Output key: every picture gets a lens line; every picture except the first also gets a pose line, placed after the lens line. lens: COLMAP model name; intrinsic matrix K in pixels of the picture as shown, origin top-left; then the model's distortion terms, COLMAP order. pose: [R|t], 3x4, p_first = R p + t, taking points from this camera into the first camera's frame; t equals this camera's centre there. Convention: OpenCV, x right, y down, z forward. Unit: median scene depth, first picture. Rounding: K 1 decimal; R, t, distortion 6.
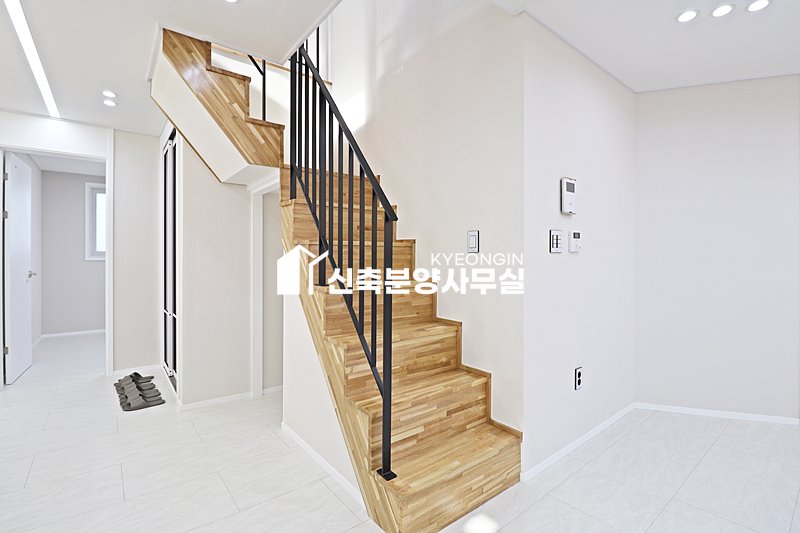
lens RADIAL K [[370.8, 0, 406.2], [0, 370.8, 257.7], [0, 0, 1]] dist [0.000141, -0.010704]
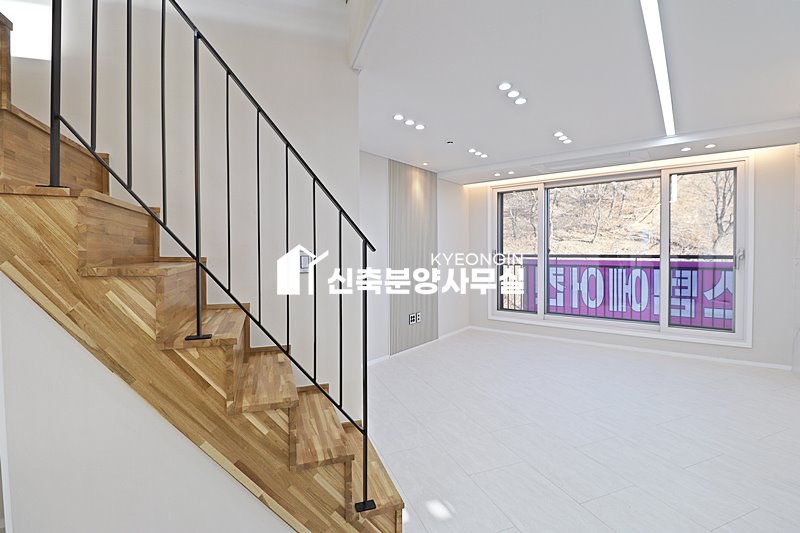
lens RADIAL K [[370.8, 0, 403.6], [0, 370.8, 258.0], [0, 0, 1]] dist [0.000141, -0.010704]
pose [[0.308757, -0.020530, 0.950919, -0.658958], [0.009261, 0.999785, 0.018578, -0.066535], [-0.951096, 0.003070, 0.308881, 0.413375]]
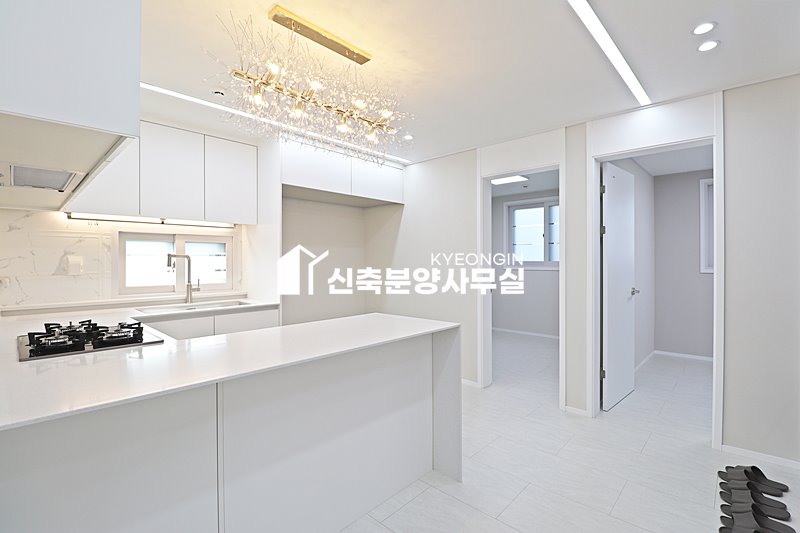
lens RADIAL K [[370.8, 0, 399.0], [0, 370.8, 262.6], [0, 0, 1]] dist [0.000141, -0.010704]
pose [[0.139434, 0.004933, -0.990219, -0.330118], [0.005376, 0.999969, 0.005739, -0.061266], [0.990217, -0.006124, 0.139403, 0.505743]]
